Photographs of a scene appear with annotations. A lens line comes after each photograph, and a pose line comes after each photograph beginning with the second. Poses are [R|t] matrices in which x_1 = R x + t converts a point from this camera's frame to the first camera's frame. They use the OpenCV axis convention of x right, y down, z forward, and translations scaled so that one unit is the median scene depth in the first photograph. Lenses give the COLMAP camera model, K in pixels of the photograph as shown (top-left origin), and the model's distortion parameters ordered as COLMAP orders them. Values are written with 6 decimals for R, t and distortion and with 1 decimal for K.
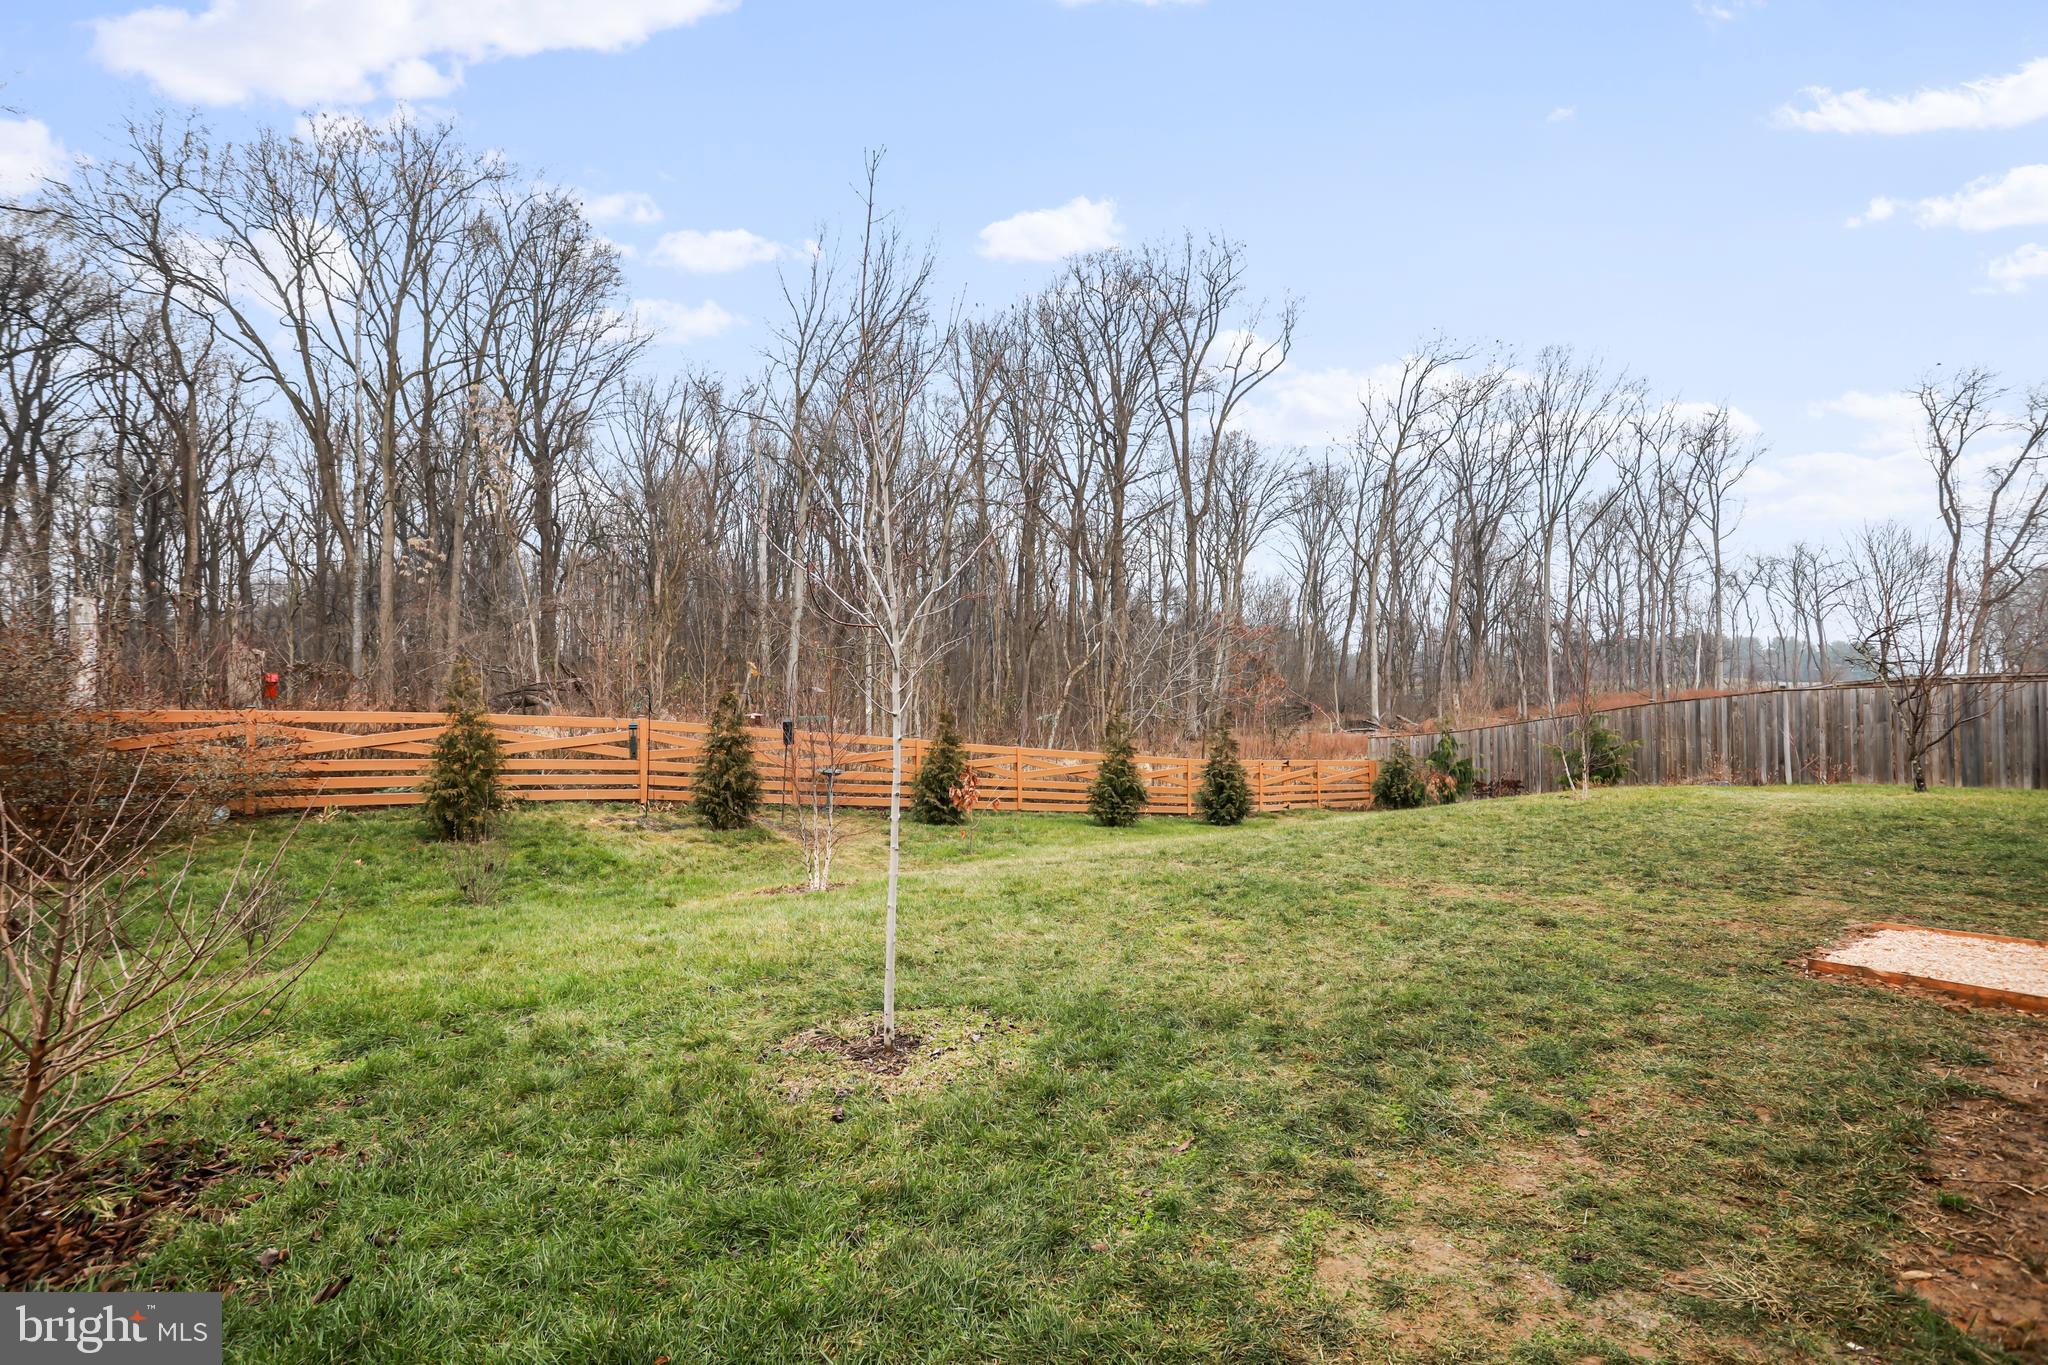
lens RADIAL K [[994.7, 0, 1024.0], [0, 994.7, 682.5], [0, 0, 1]] dist [-0.054462, 0.000555]
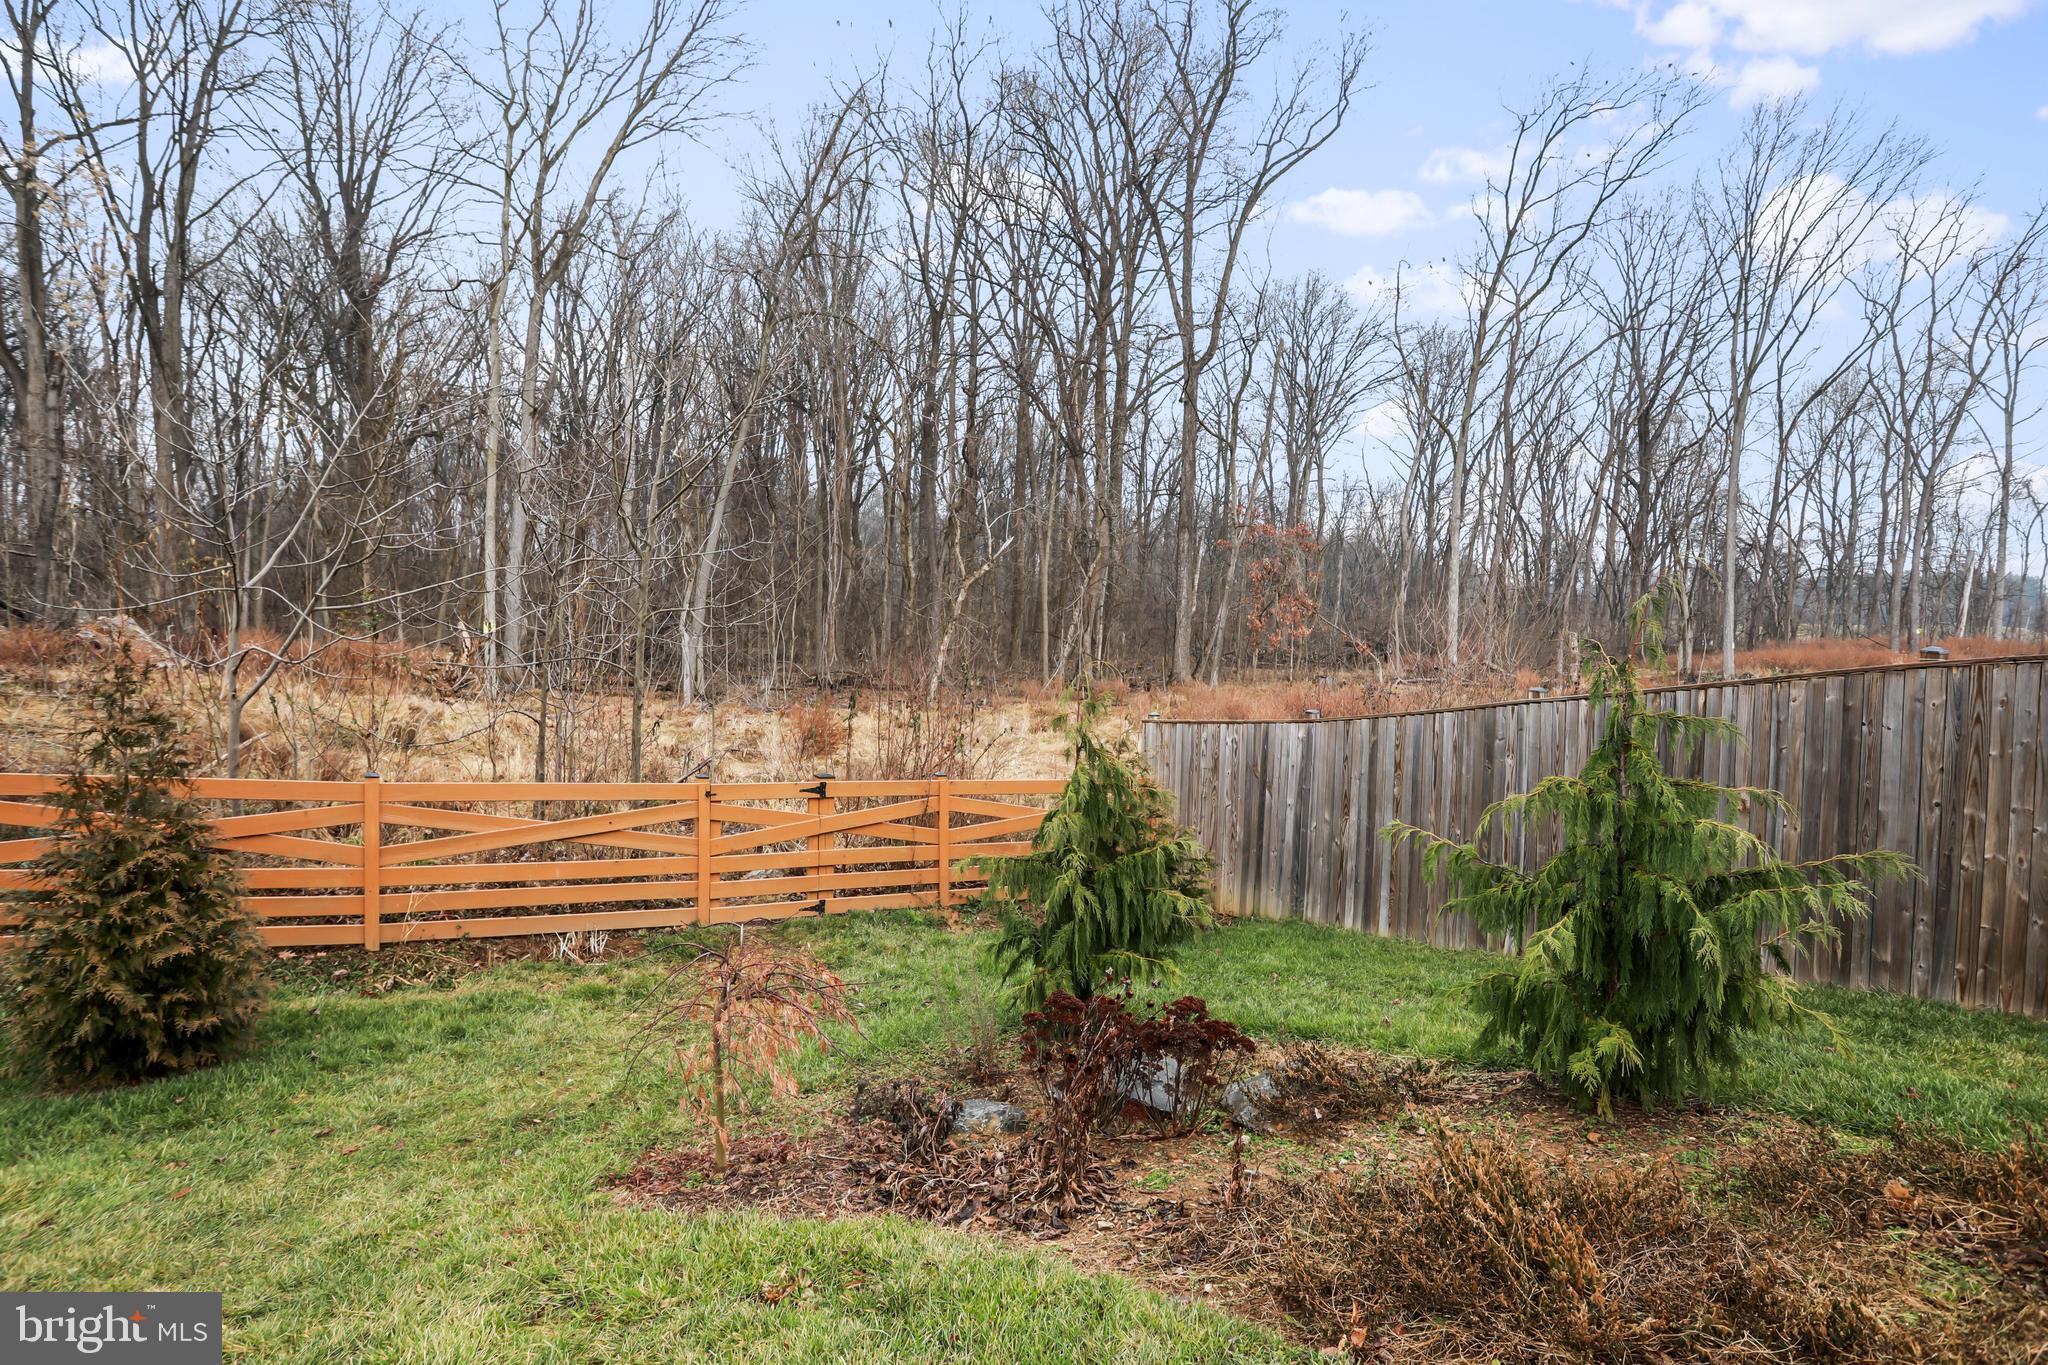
lens RADIAL K [[1132.7, 0, 1020.6], [0, 1132.7, 668.1], [0, 0, 1]] dist [-0.003985, -0.001403]
pose [[0.996197, 0.032972, -0.080648, 0.067967], [-0.028460, 0.997999, 0.056468, 0.001997], [0.082349, -0.053958, 0.995142, 0.107995]]
